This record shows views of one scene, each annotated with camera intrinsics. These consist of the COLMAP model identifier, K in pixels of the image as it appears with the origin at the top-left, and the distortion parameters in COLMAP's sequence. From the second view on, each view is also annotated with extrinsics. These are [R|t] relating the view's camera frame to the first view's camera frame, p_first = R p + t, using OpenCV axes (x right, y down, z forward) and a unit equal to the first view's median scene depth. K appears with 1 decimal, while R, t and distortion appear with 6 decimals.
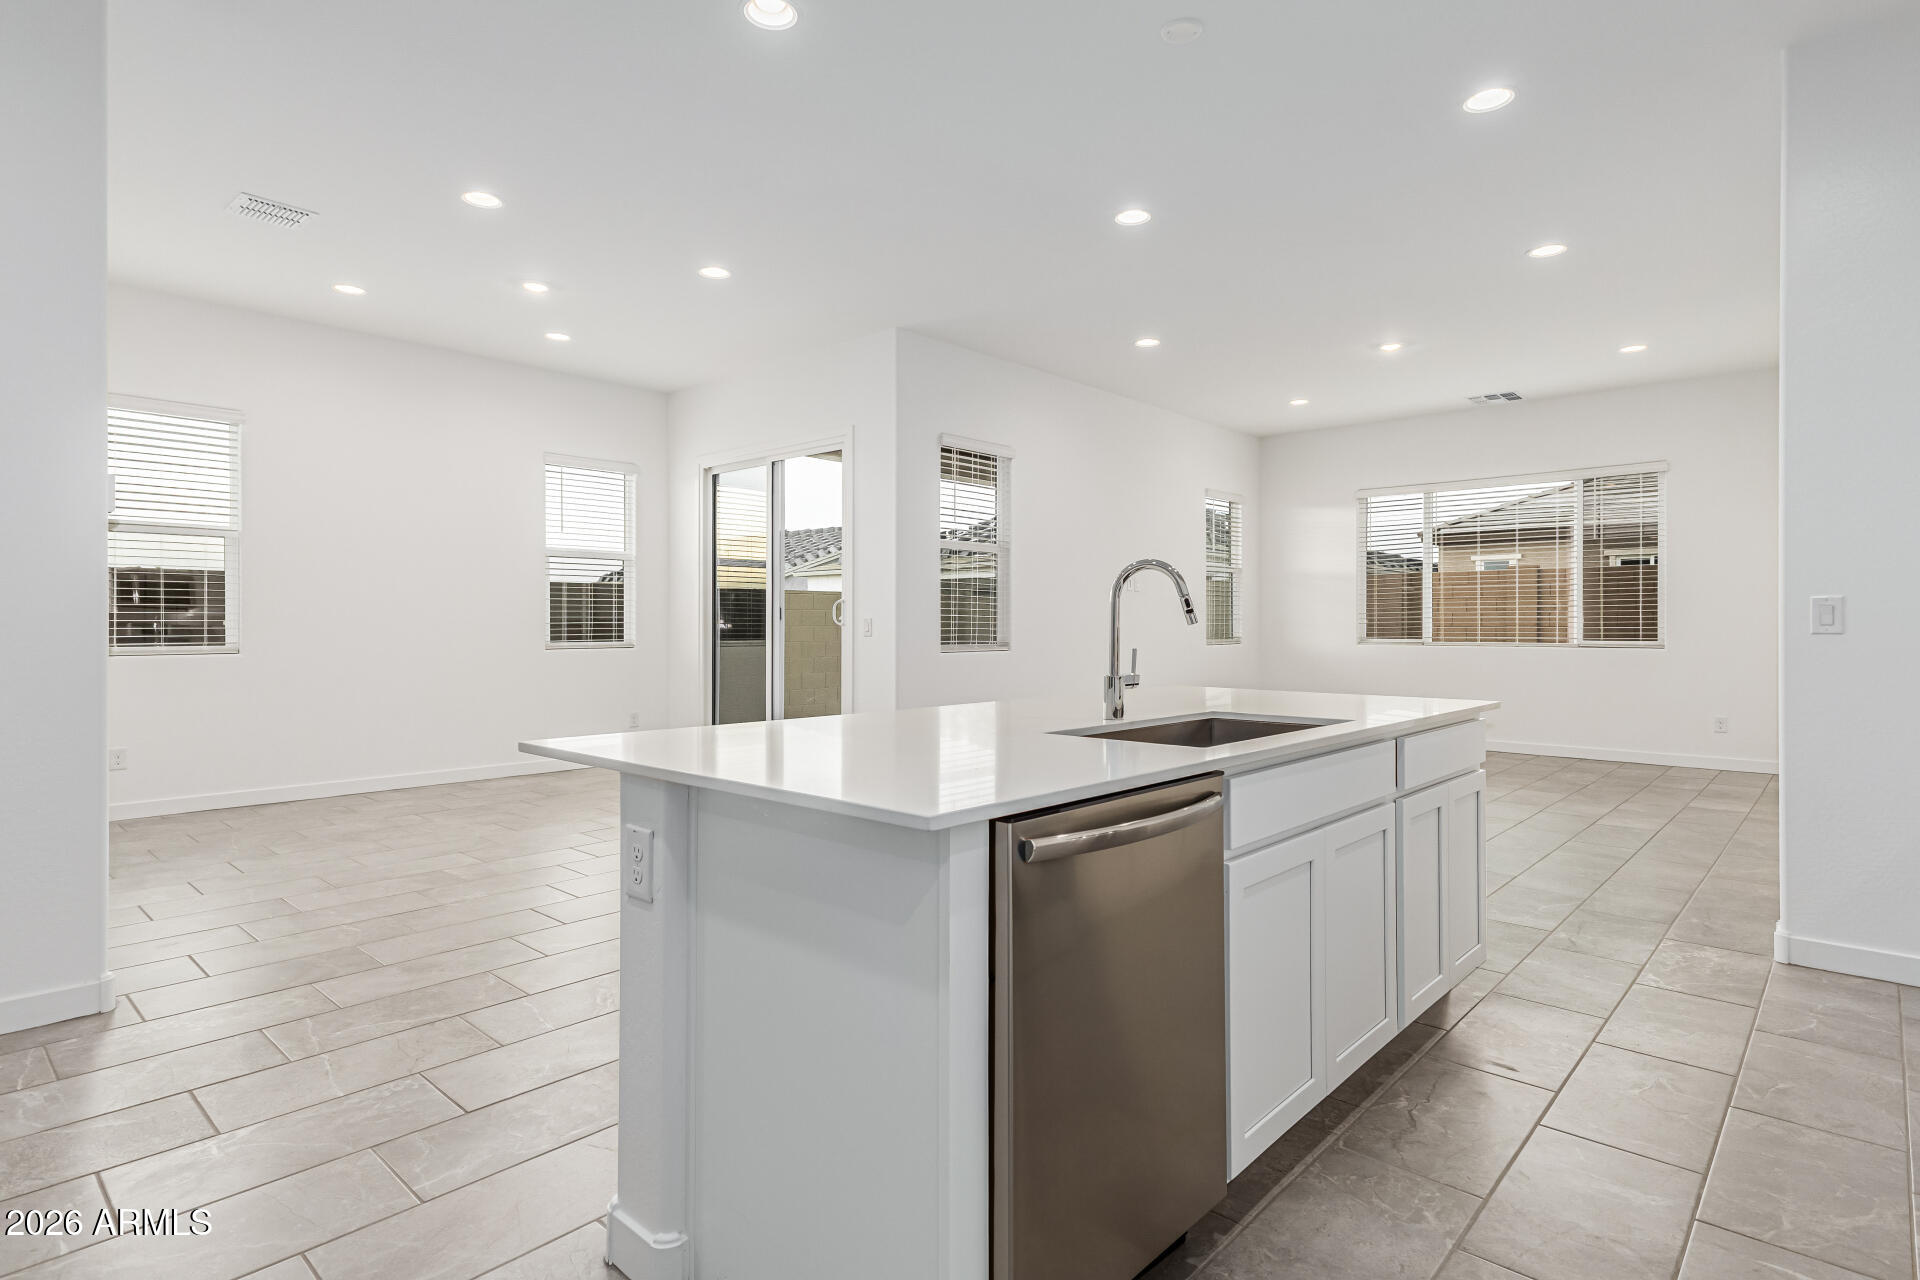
lens RADIAL K [[980.8, 0, 960.0], [0, 980.8, 640.0], [0, 0, 1]] dist [0.001066, 0.000013]
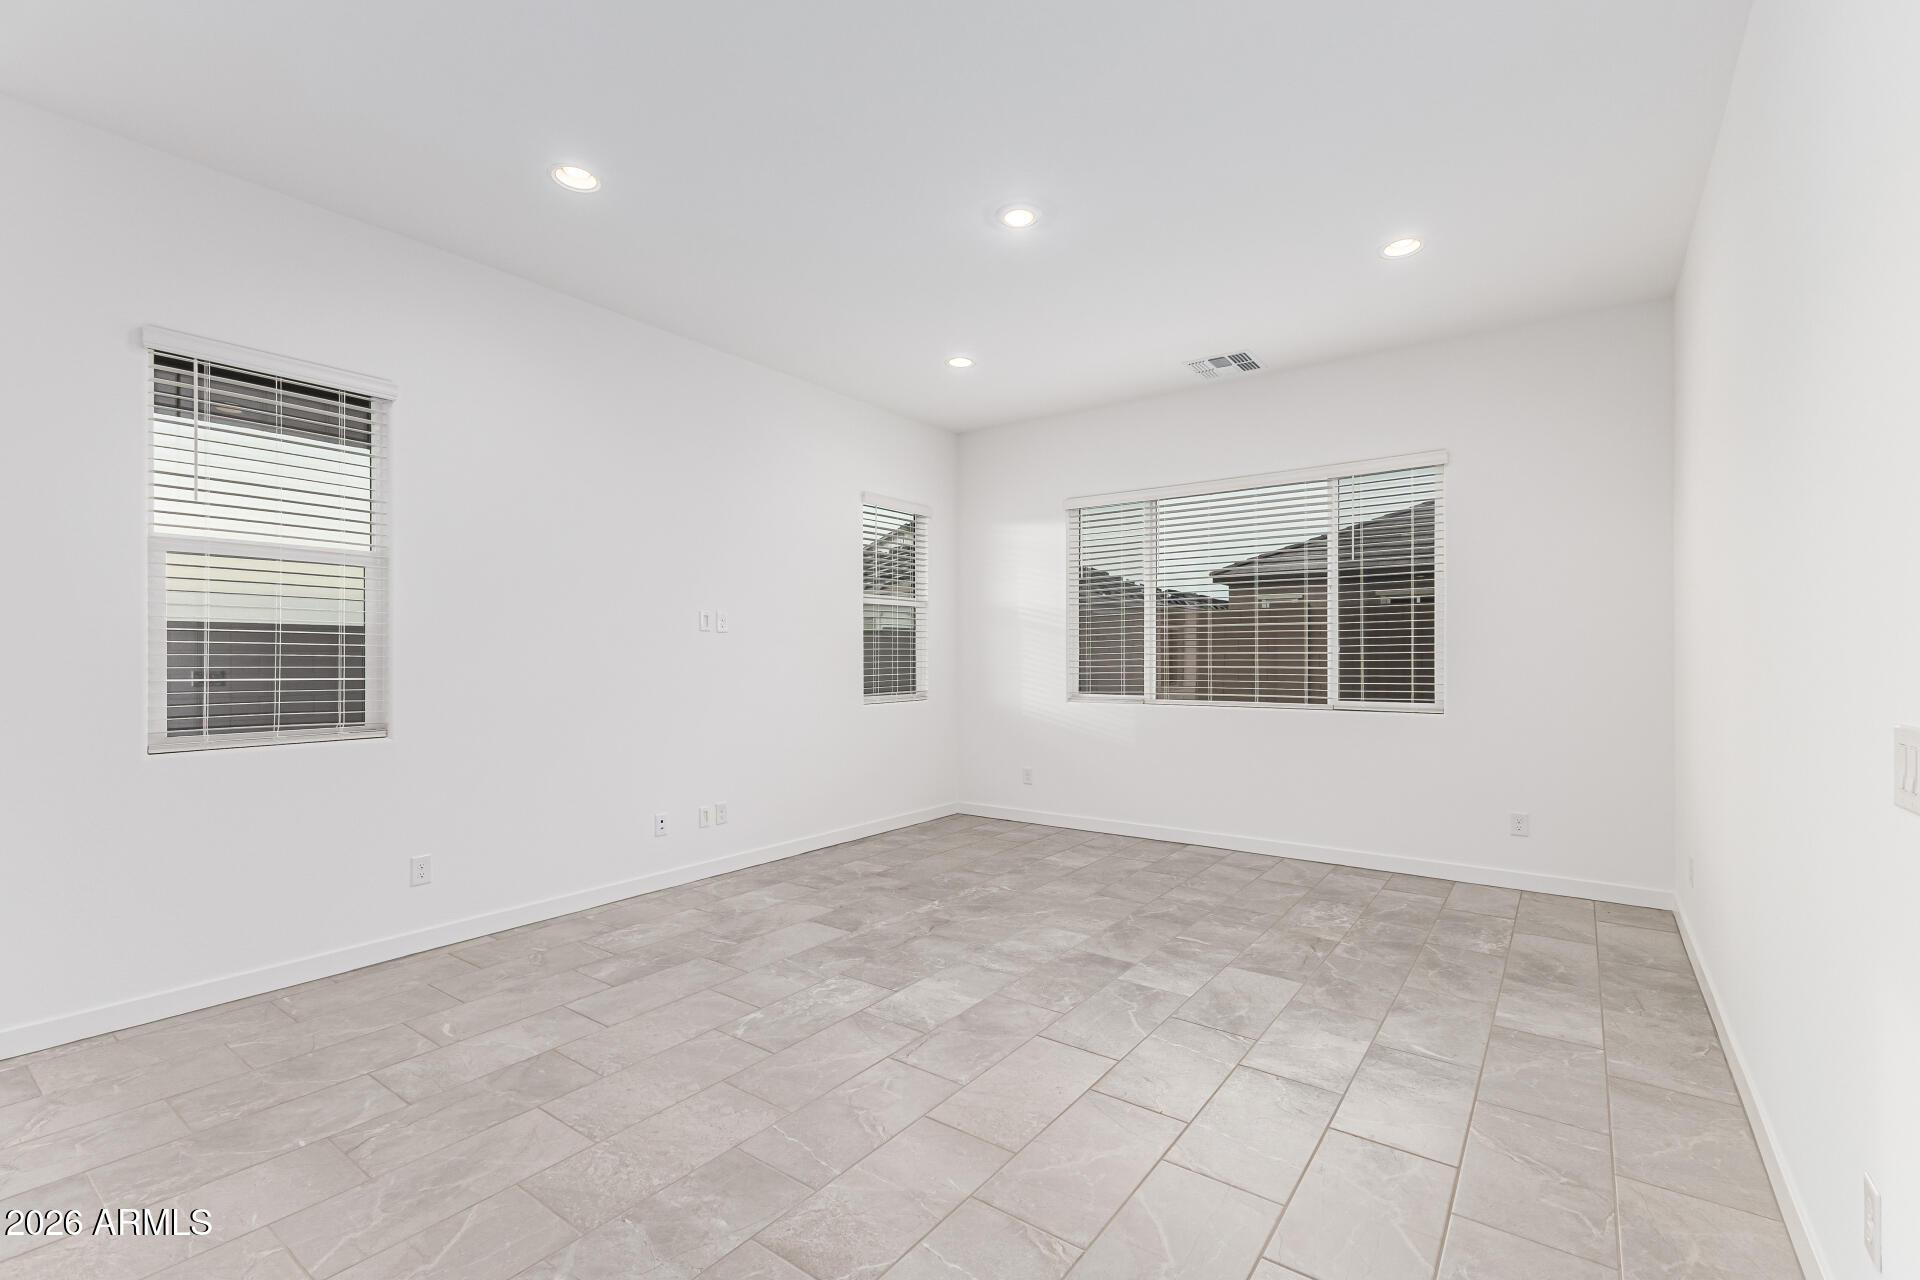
lens RADIAL K [[831.9, 0, 961.4], [0, 831.9, 670.0], [0, 0, 1]] dist [0.001420, 0.000124]
pose [[0.992591, -0.003318, 0.121456, 0.285502], [0.003010, 0.999992, 0.002722, -0.025823], [-0.121464, -0.002336, 0.992593, 0.426286]]
